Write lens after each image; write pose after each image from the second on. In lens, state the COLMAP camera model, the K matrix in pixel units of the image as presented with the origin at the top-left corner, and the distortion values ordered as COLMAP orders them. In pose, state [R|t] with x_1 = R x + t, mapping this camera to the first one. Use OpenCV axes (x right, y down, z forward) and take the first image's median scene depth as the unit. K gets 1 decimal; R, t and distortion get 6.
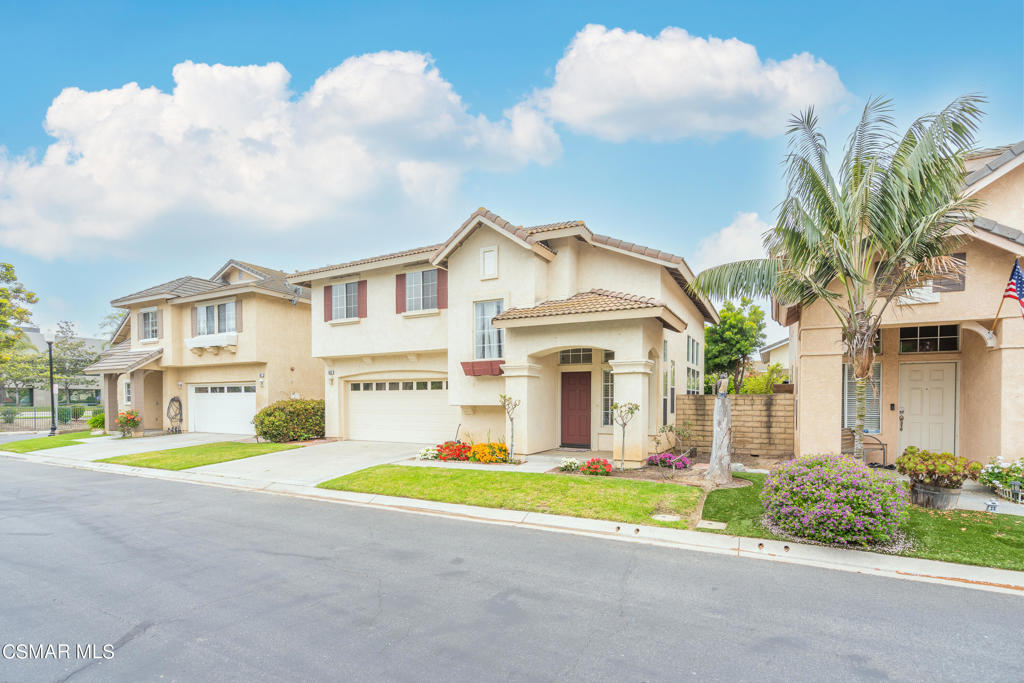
lens RADIAL K [[467.9, 0, 518.7], [0, 467.9, 410.9], [0, 0, 1]] dist [-0.003861, 0.000842]
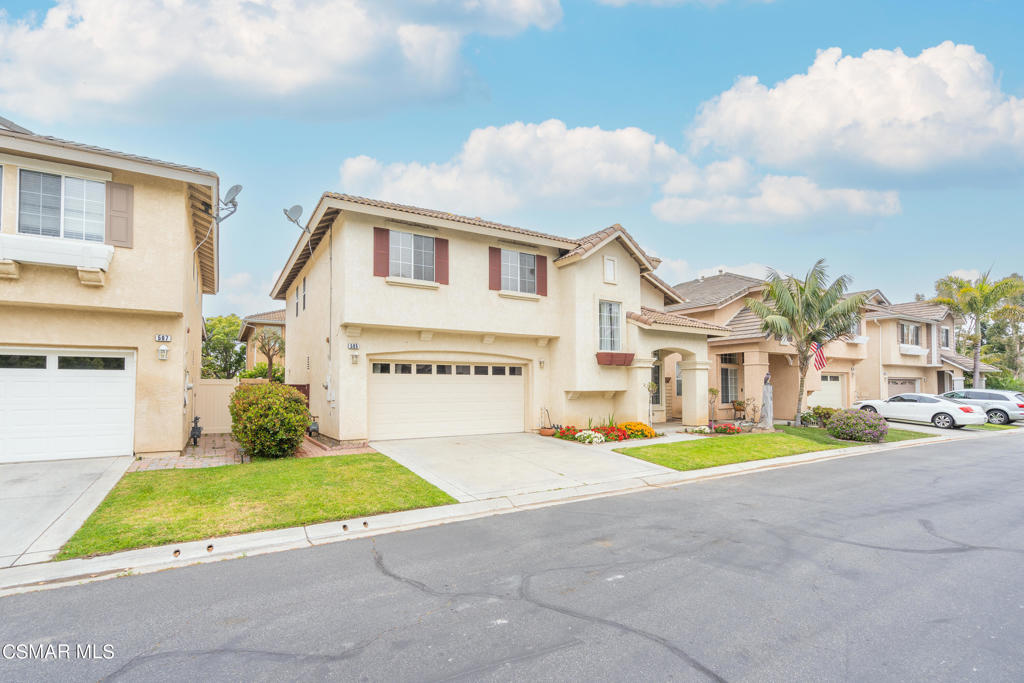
lens RADIAL K [[467.9, 0, 492.8], [0, 467.9, 373.9], [0, 0, 1]] dist [-0.003861, 0.000842]
pose [[0.543523, 0.028214, 0.838920, -1.148204], [0.021332, 0.998648, -0.047406, -0.005050], [-0.839123, 0.043663, 0.542186, 0.592711]]
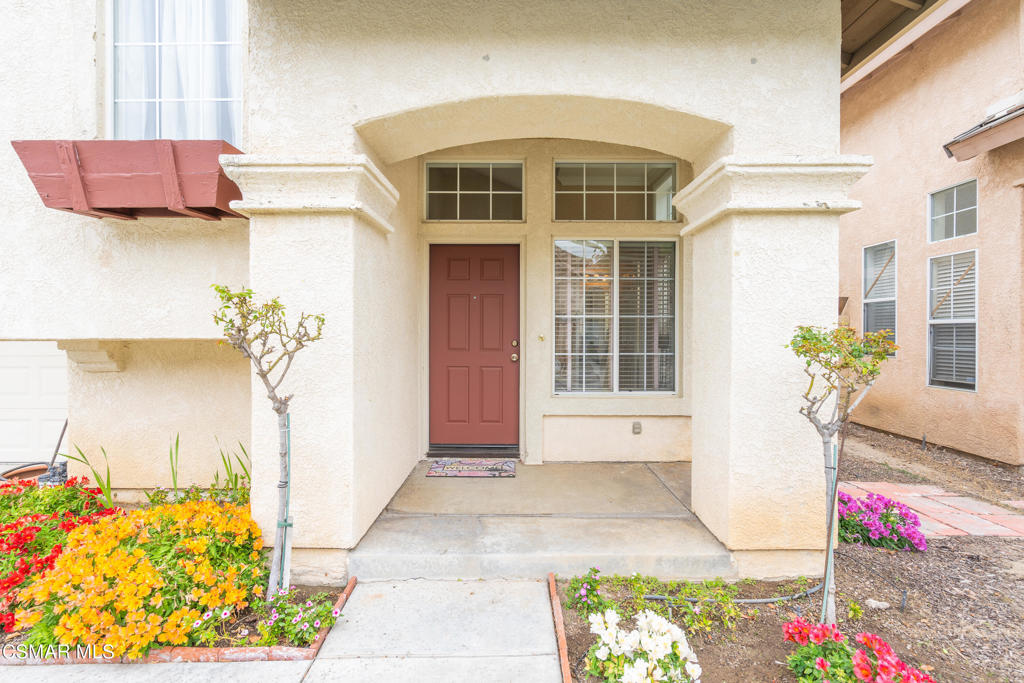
lens RADIAL K [[467.9, 0, 510.8], [0, 467.9, 337.8], [0, 0, 1]] dist [-0.003861, 0.000842]
pose [[0.888375, -0.003608, 0.459105, -0.017686], [0.007402, 0.999952, -0.006465, -0.009011], [-0.459059, 0.009142, 0.888359, 0.672267]]
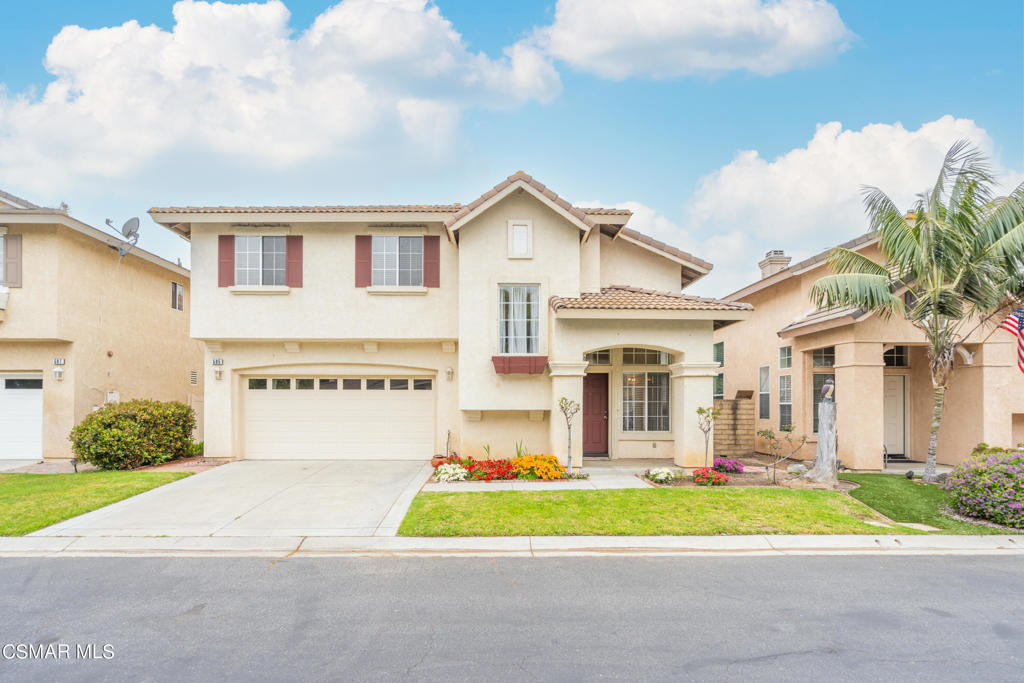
lens RADIAL K [[467.9, 0, 505.4], [0, 467.9, 404.4], [0, 0, 1]] dist [-0.003861, 0.000842]
pose [[0.886920, 0.004993, 0.461897, -0.451164], [0.006716, 0.999697, -0.023702, -0.001852], [-0.461875, 0.024124, 0.886617, 0.266668]]
